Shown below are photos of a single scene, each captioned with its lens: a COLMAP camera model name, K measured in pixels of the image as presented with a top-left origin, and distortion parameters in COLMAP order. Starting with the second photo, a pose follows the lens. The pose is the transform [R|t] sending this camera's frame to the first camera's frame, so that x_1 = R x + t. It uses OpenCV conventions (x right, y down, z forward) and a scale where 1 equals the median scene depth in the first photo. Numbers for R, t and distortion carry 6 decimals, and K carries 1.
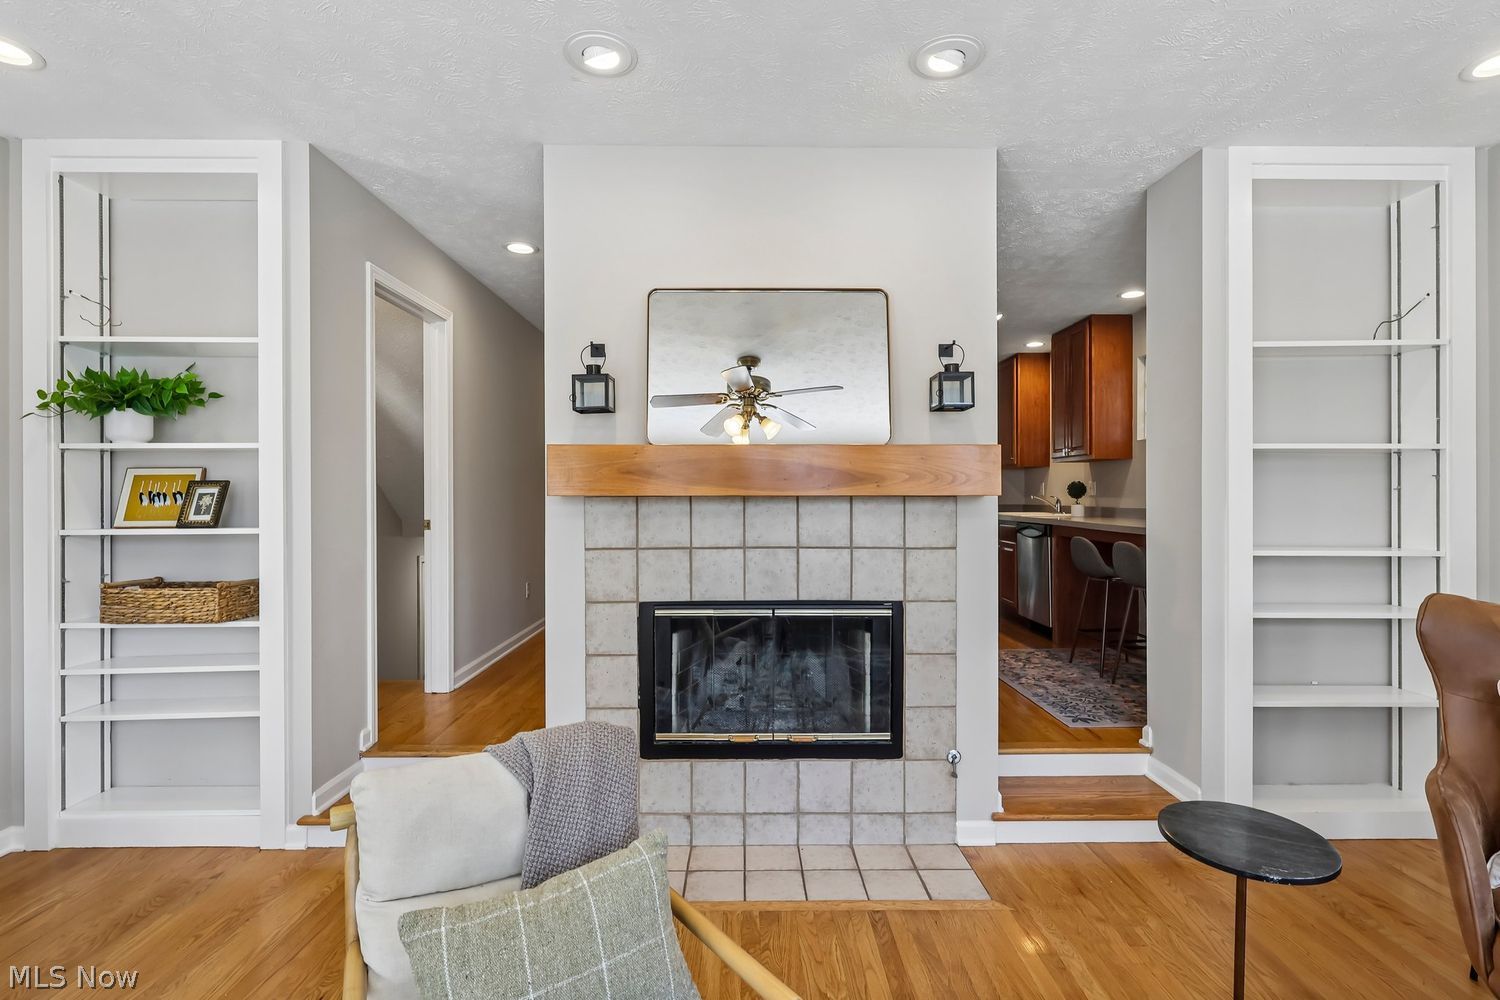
lens RADIAL K [[704.5, 0, 757.3], [0, 704.5, 494.7], [0, 0, 1]] dist [-0.004515, 0.001201]
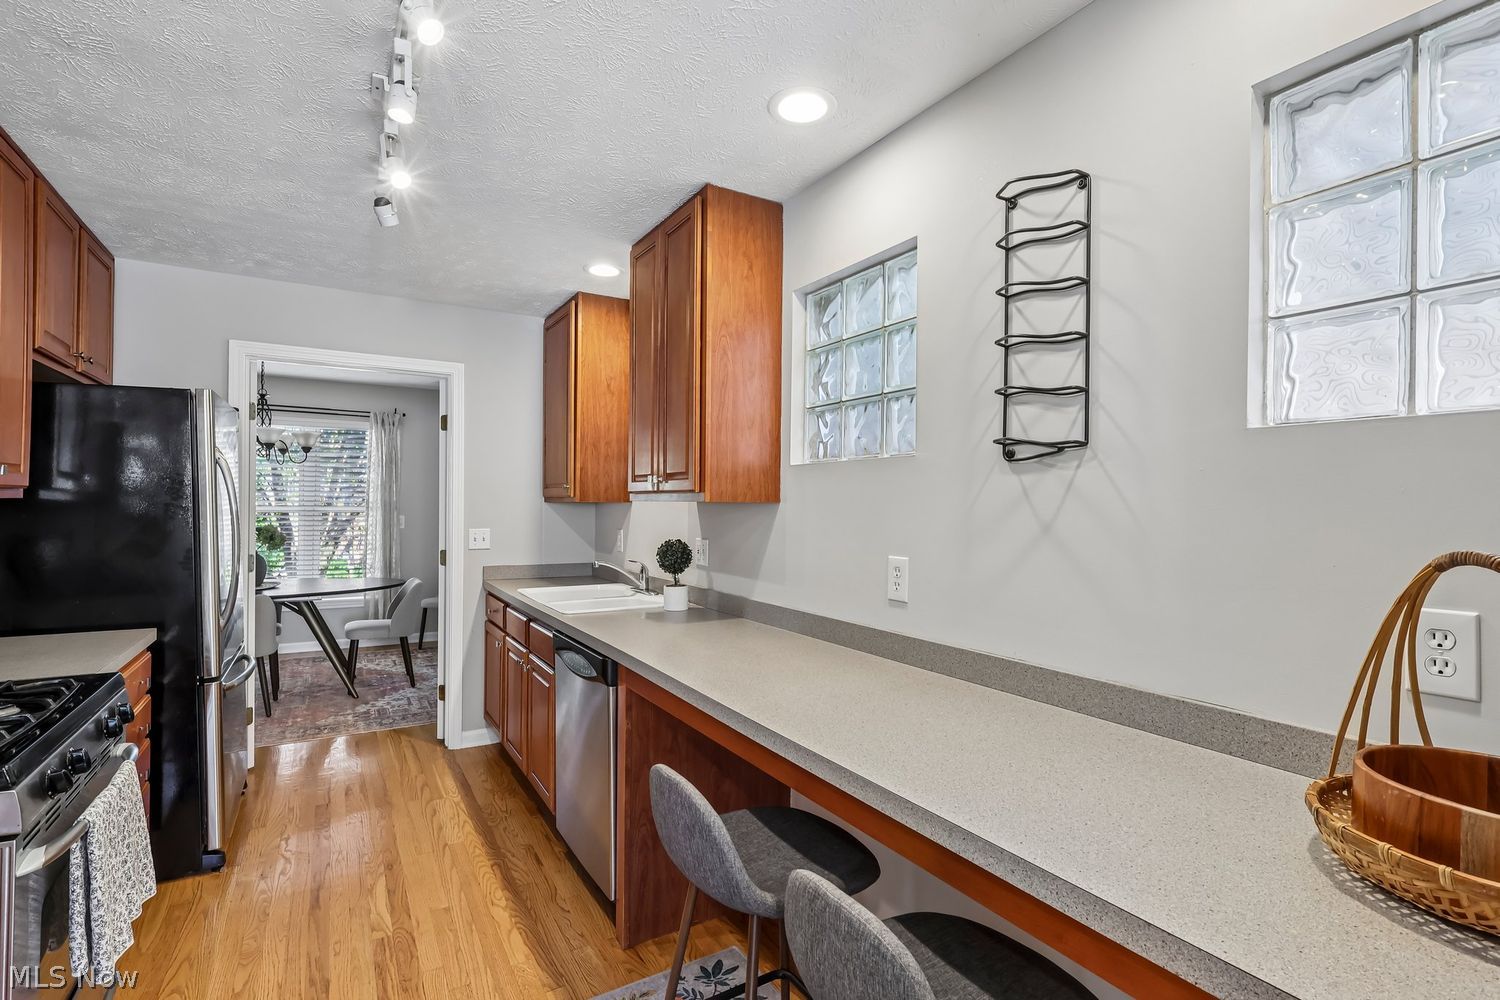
lens RADIAL K [[704.5, 0, 753.0], [0, 704.5, 506.1], [0, 0, 1]] dist [-0.004515, 0.001201]
pose [[0.863387, 0.014843, 0.504324, 0.245336], [-0.010702, 0.999881, -0.011106, -0.038464], [-0.504429, 0.004192, 0.863443, 0.530775]]
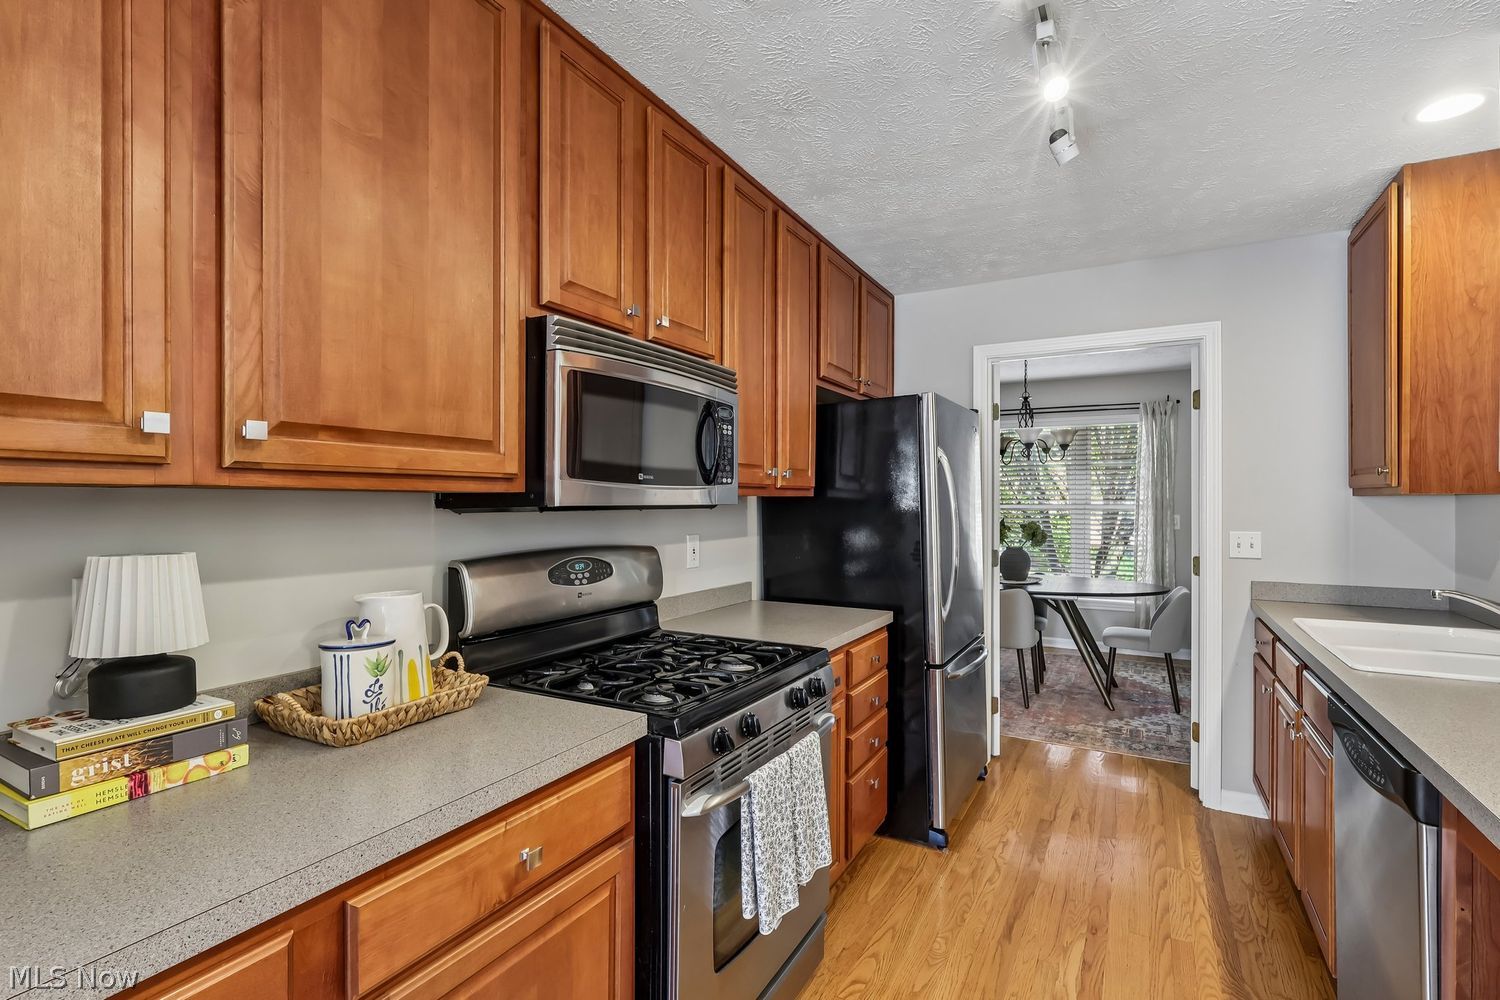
lens RADIAL K [[704.5, 0, 753.6], [0, 704.5, 502.9], [0, 0, 1]] dist [-0.004515, 0.001201]
pose [[0.868423, 0.010683, -0.495709, 0.298768], [-0.013564, 0.999906, -0.002214, -0.036559], [0.495639, 0.008646, 0.868486, 0.613406]]
